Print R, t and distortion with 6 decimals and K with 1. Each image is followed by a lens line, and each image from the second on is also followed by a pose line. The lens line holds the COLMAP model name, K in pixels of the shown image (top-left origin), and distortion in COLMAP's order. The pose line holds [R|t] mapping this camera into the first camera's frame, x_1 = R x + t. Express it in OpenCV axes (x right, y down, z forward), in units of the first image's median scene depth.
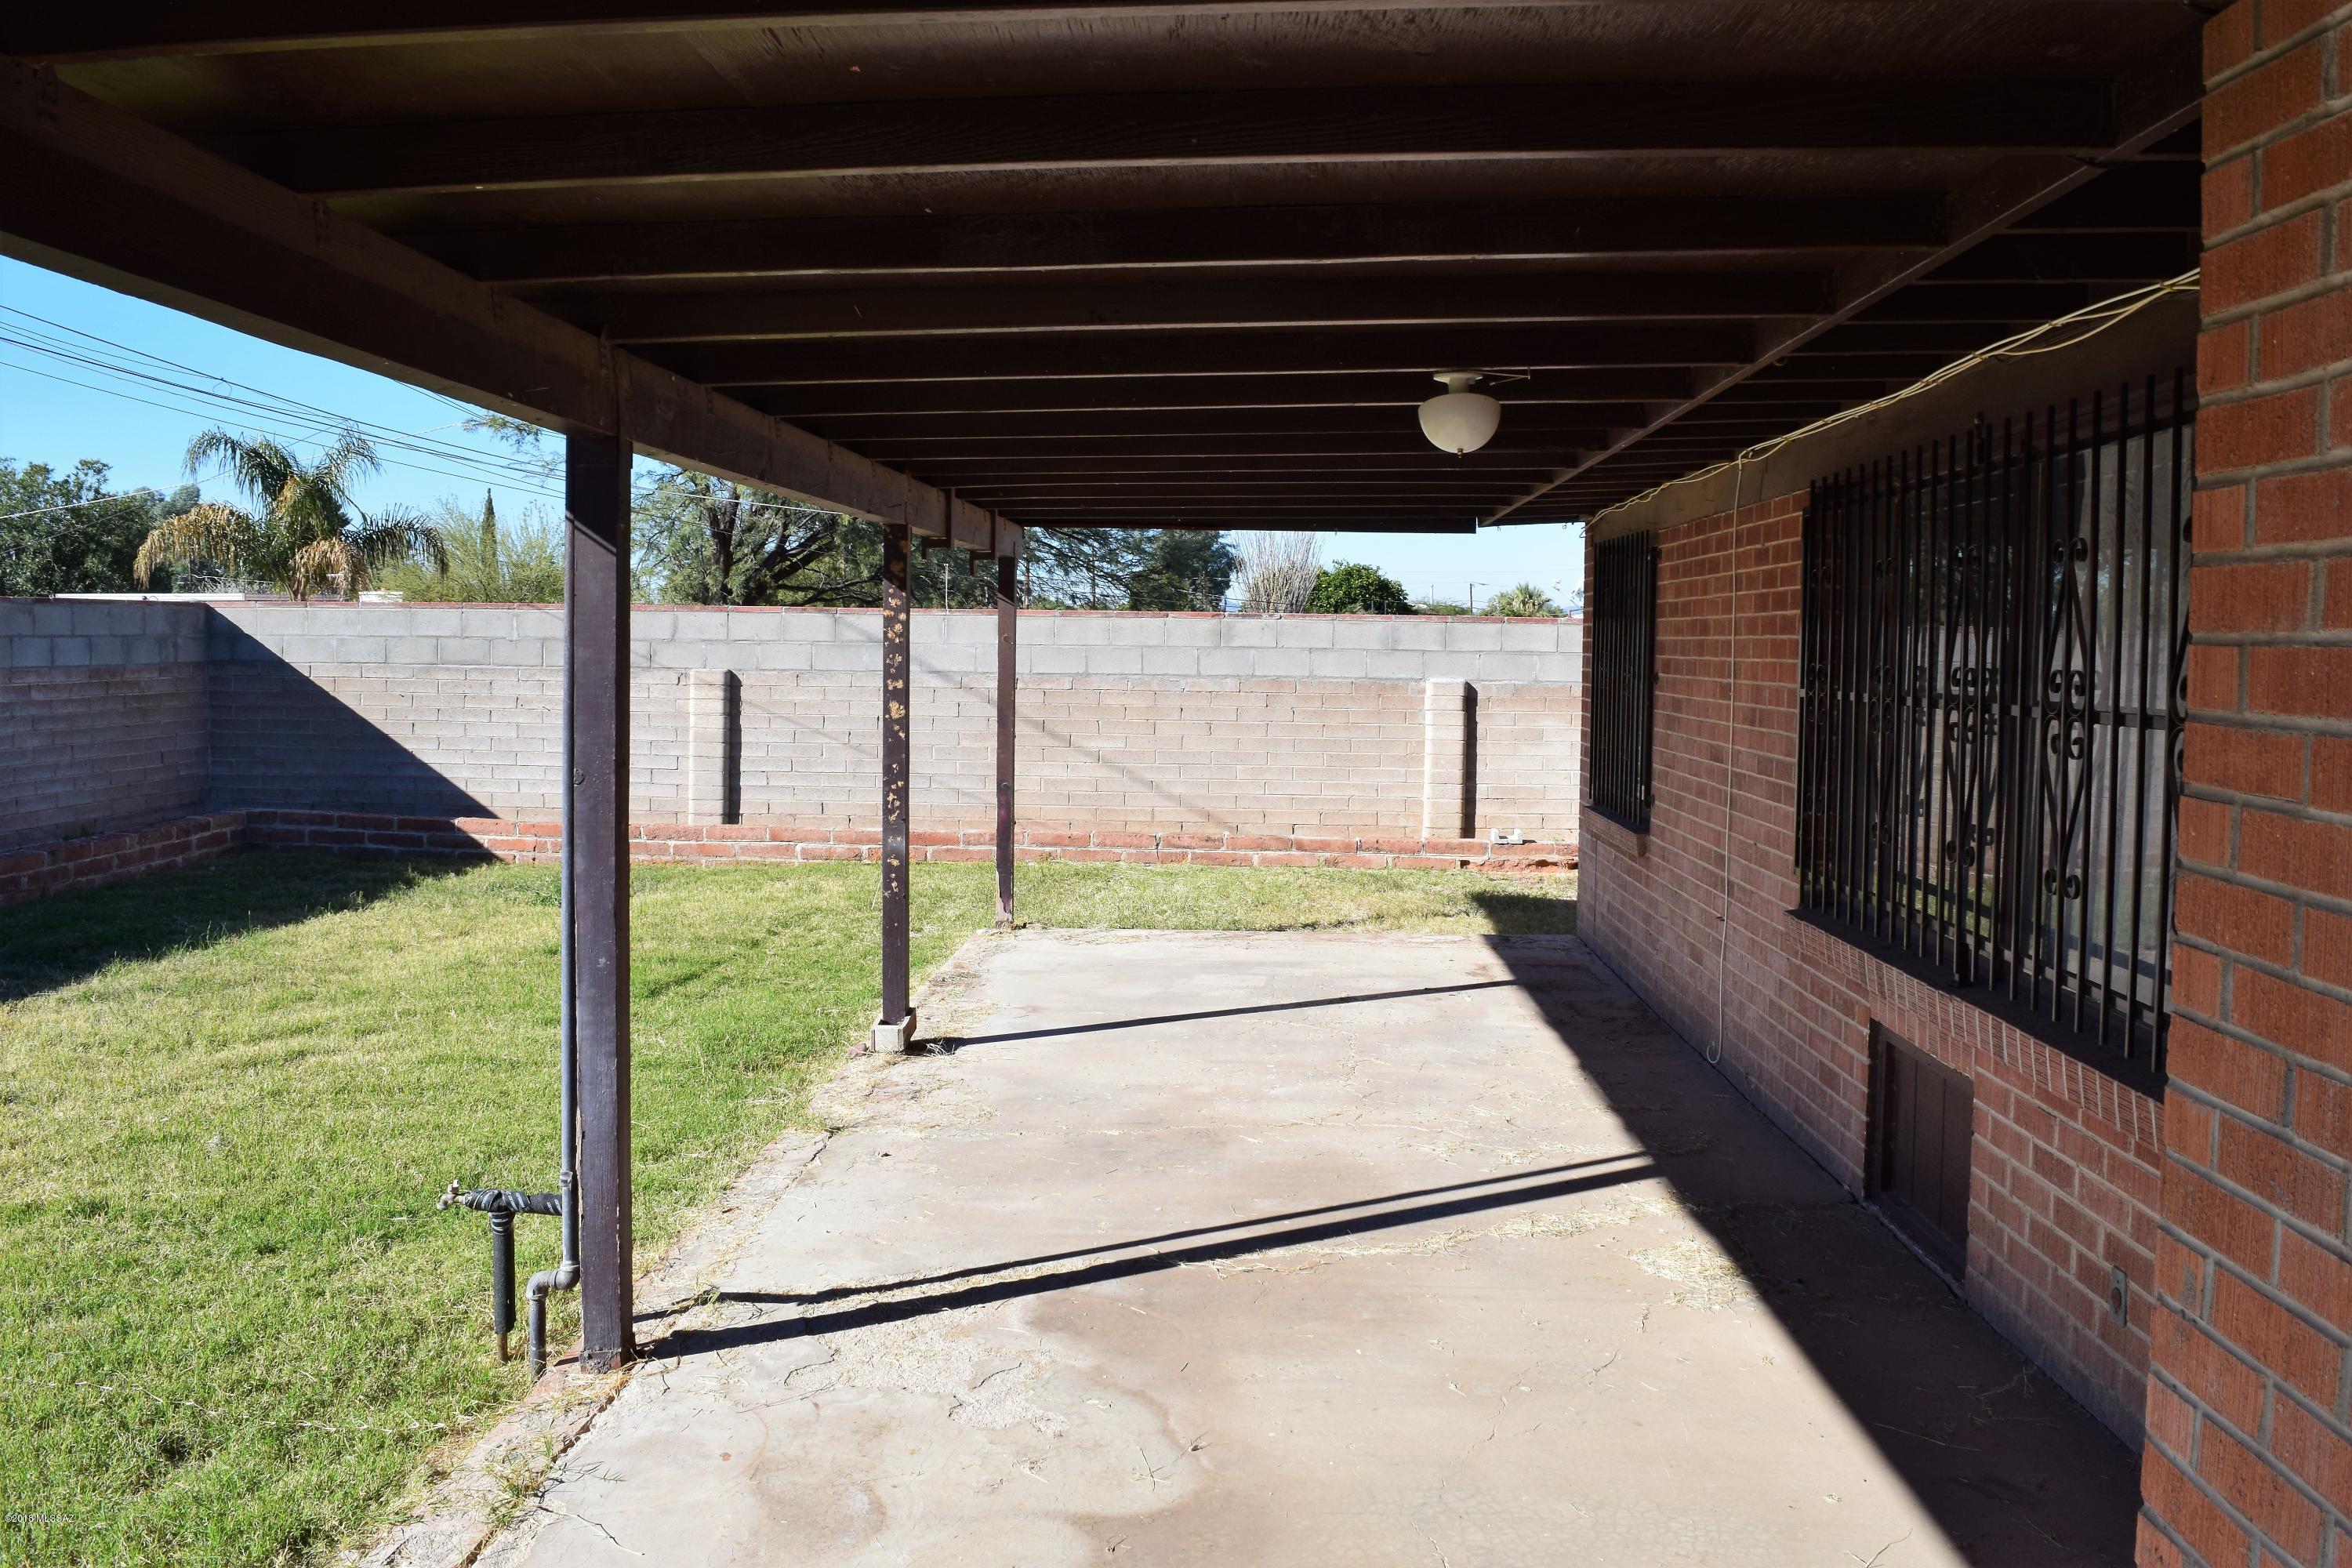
lens RADIAL K [[1841.6, 0, 1186.9], [0, 1841.6, 758.4], [0, 0, 1]] dist [-0.094185, 0.018548]
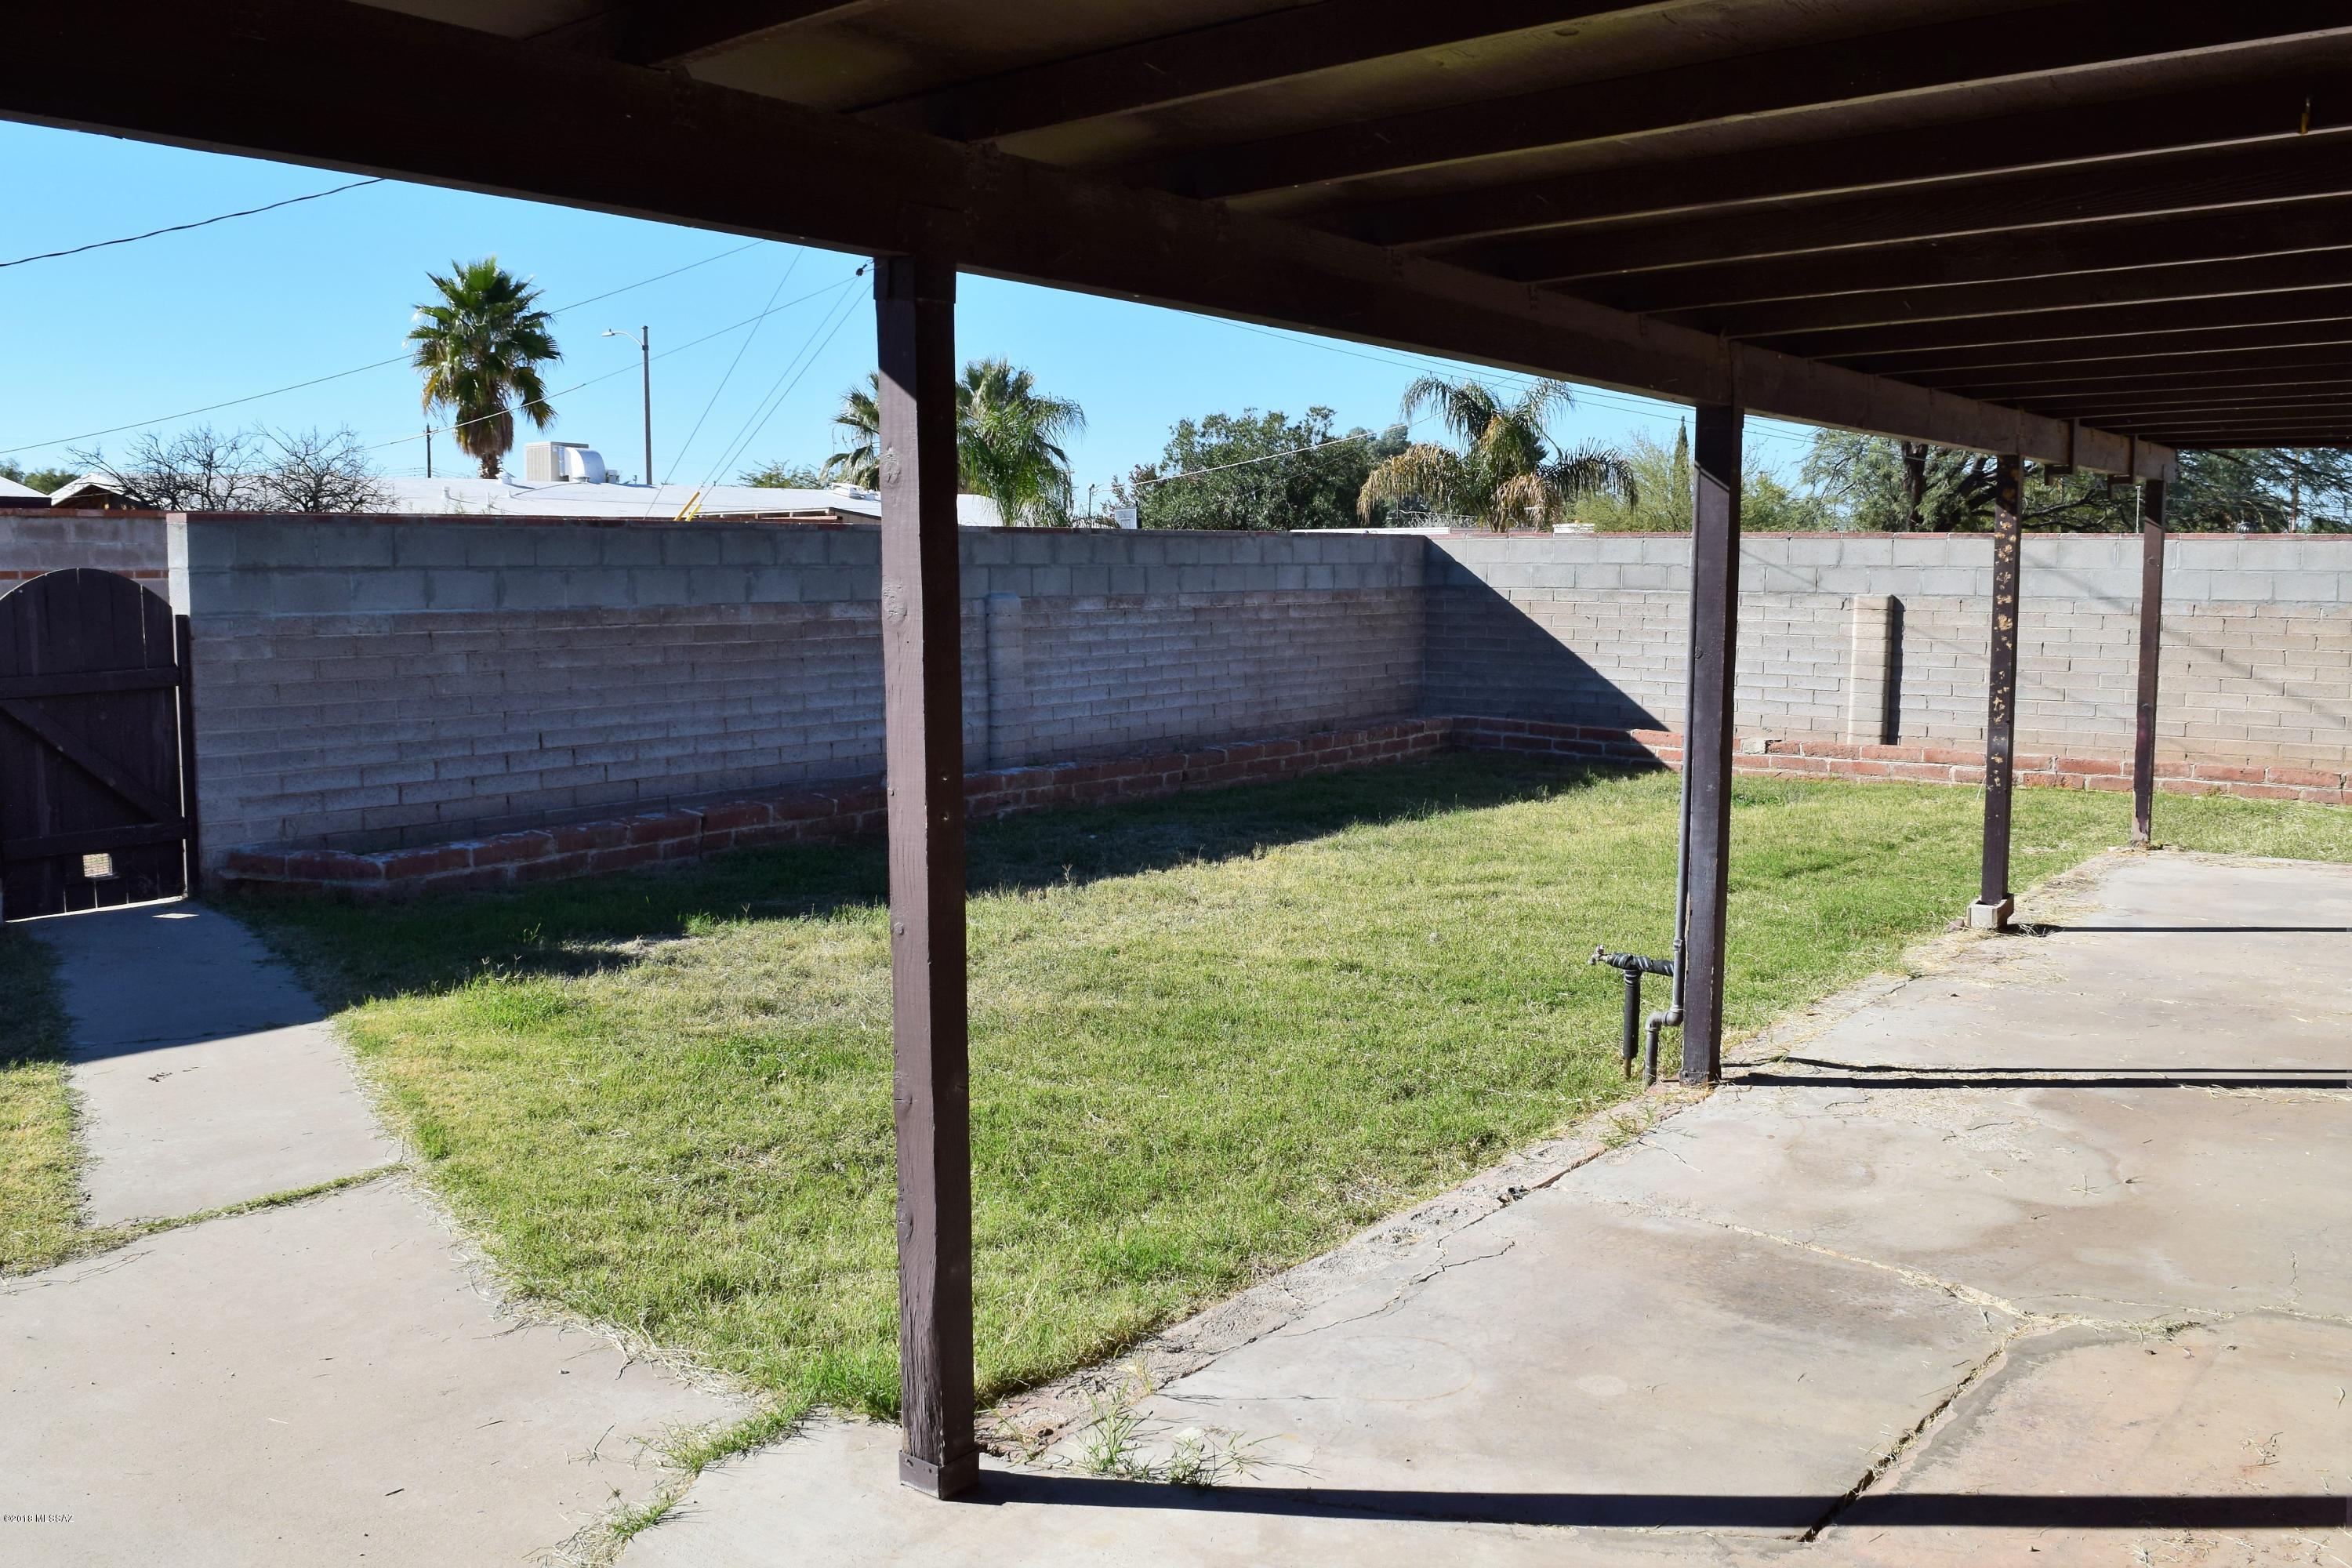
lens RADIAL K [[1978.7, 0, 1176.5], [0, 1978.7, 751.5], [0, 0, 1]] dist [-0.090112, 0.004154]
pose [[0.815648, 0.042203, -0.577007, 0.067275], [-0.027212, 0.999031, 0.034603, 0.014162], [0.577908, -0.012522, 0.816006, -0.145526]]
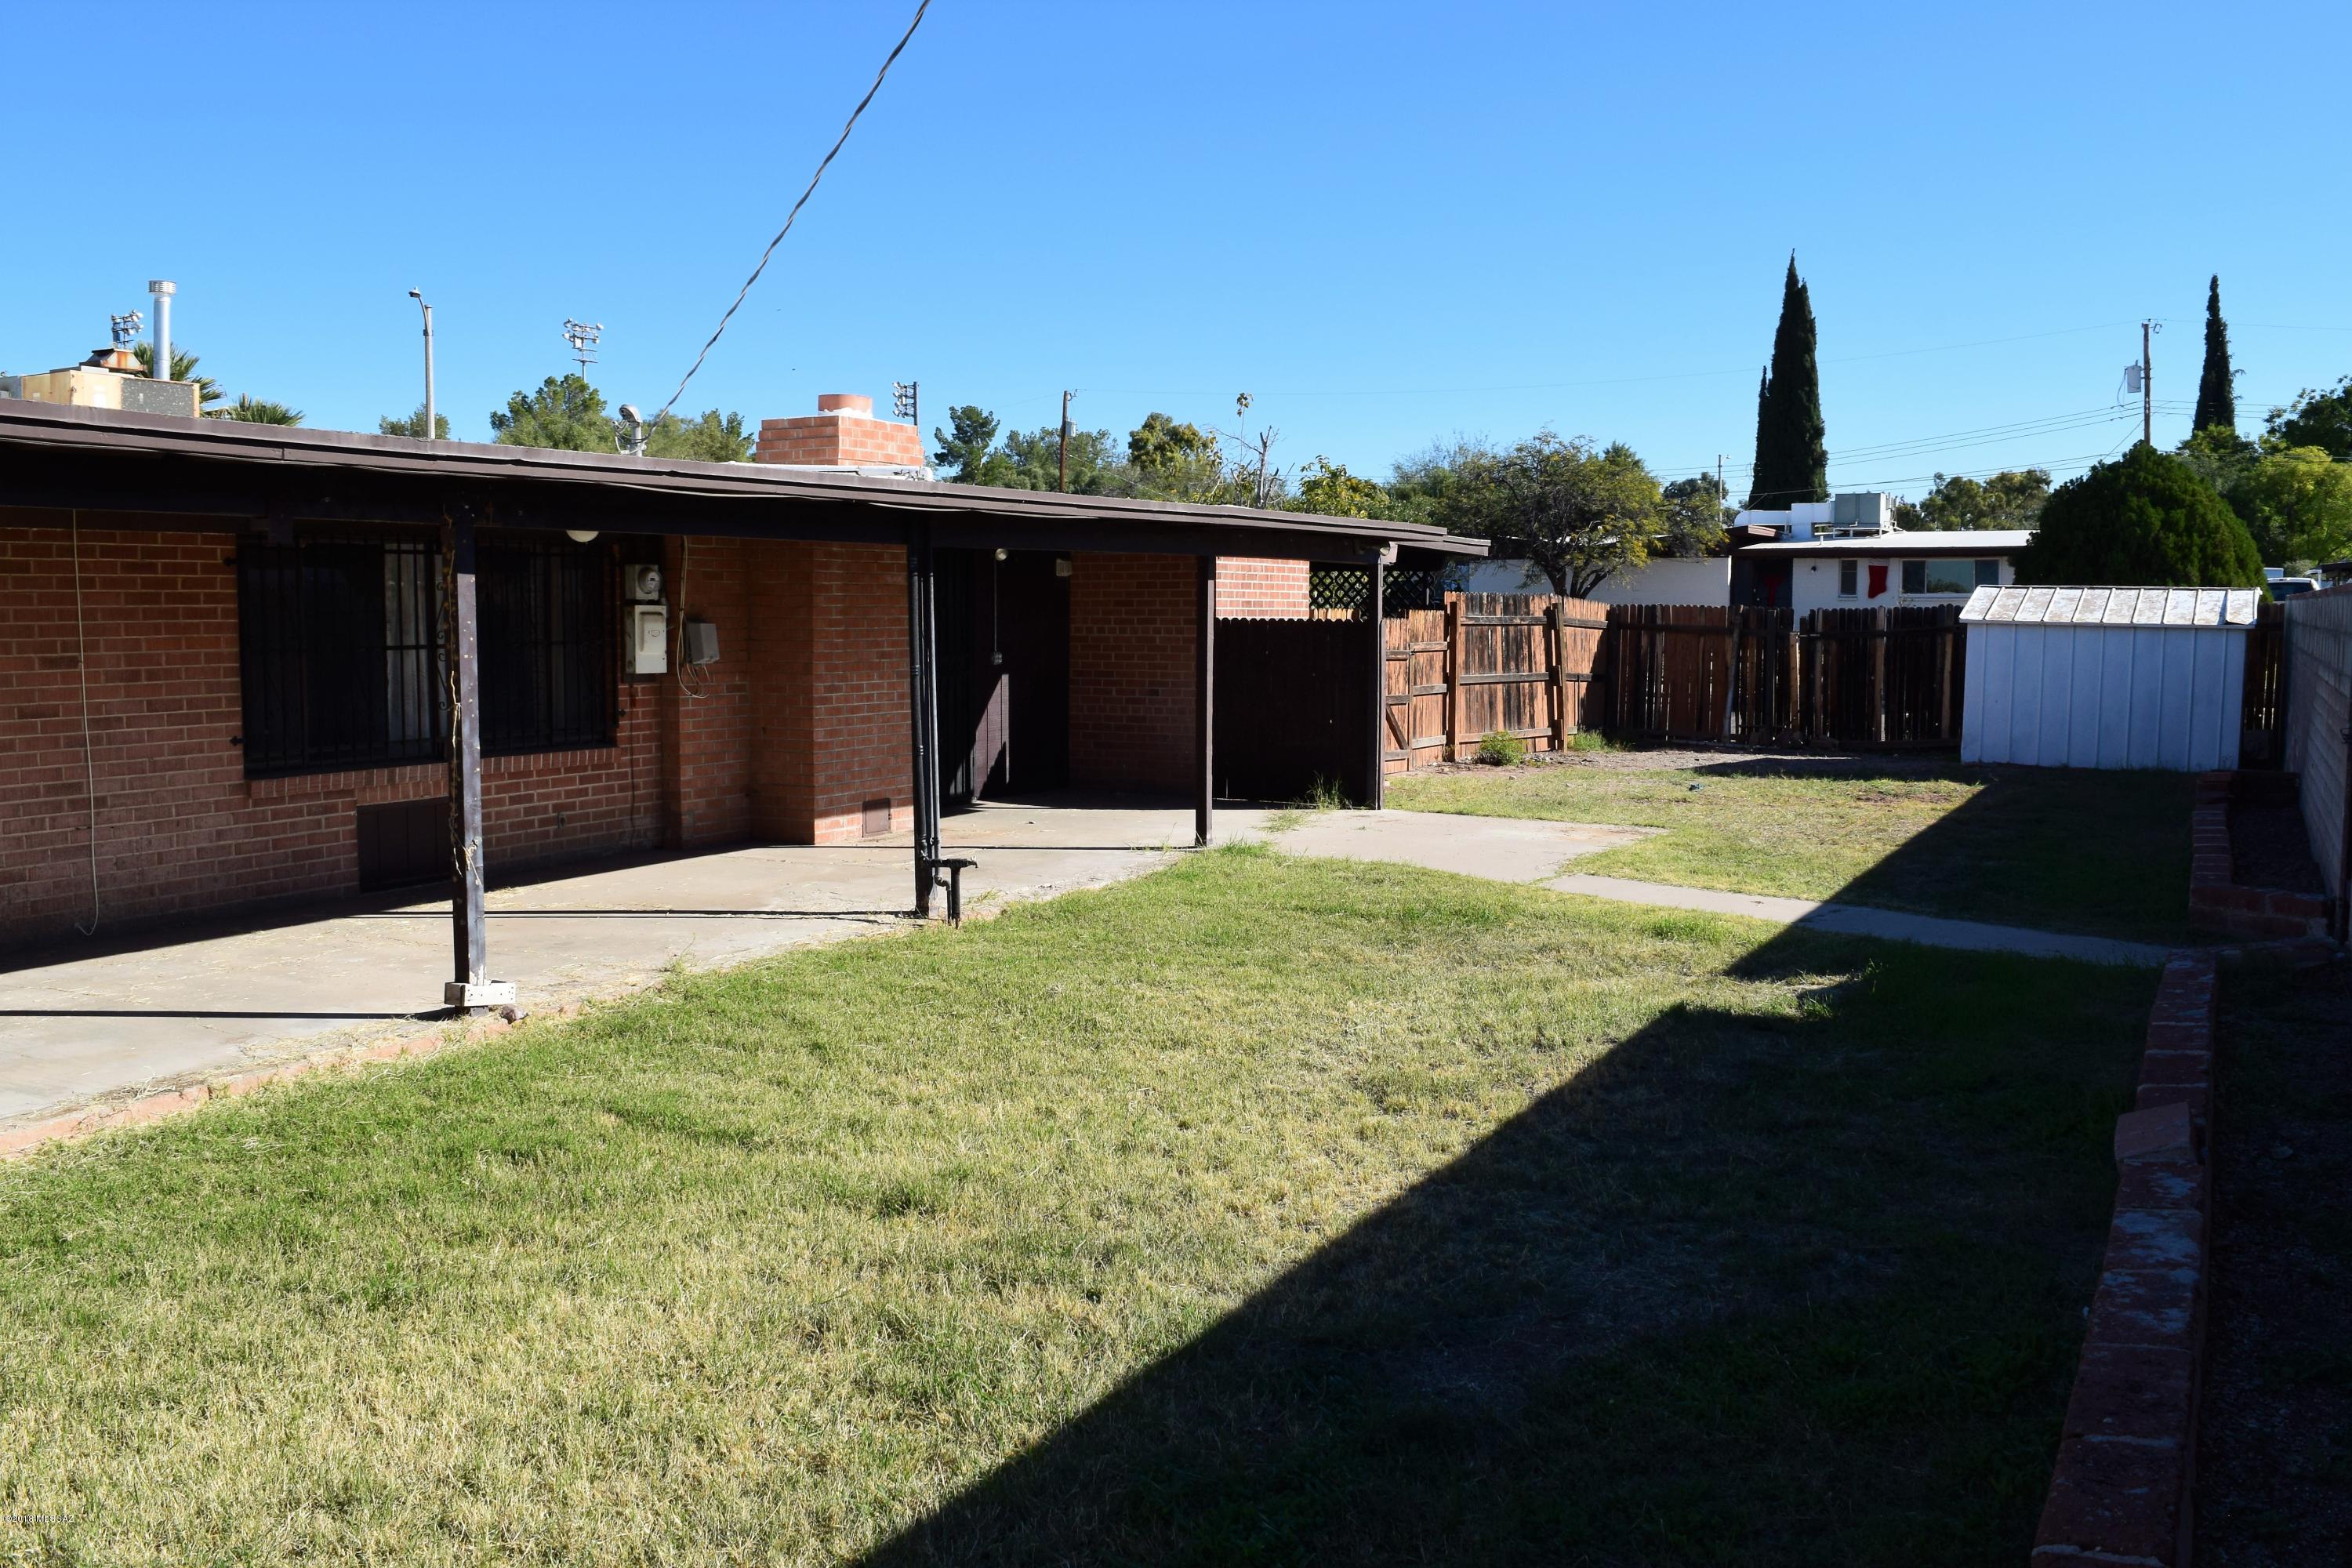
lens RADIAL K [[1933.7, 0, 1184.6], [0, 1933.7, 757.2], [0, 0, 1]] dist [-0.095742, 0.024550]
pose [[-0.895294, -0.043625, 0.443334, -0.602342], [0.020438, 0.990123, 0.138705, -0.080790], [-0.445006, 0.133242, -0.885560, 1.055232]]
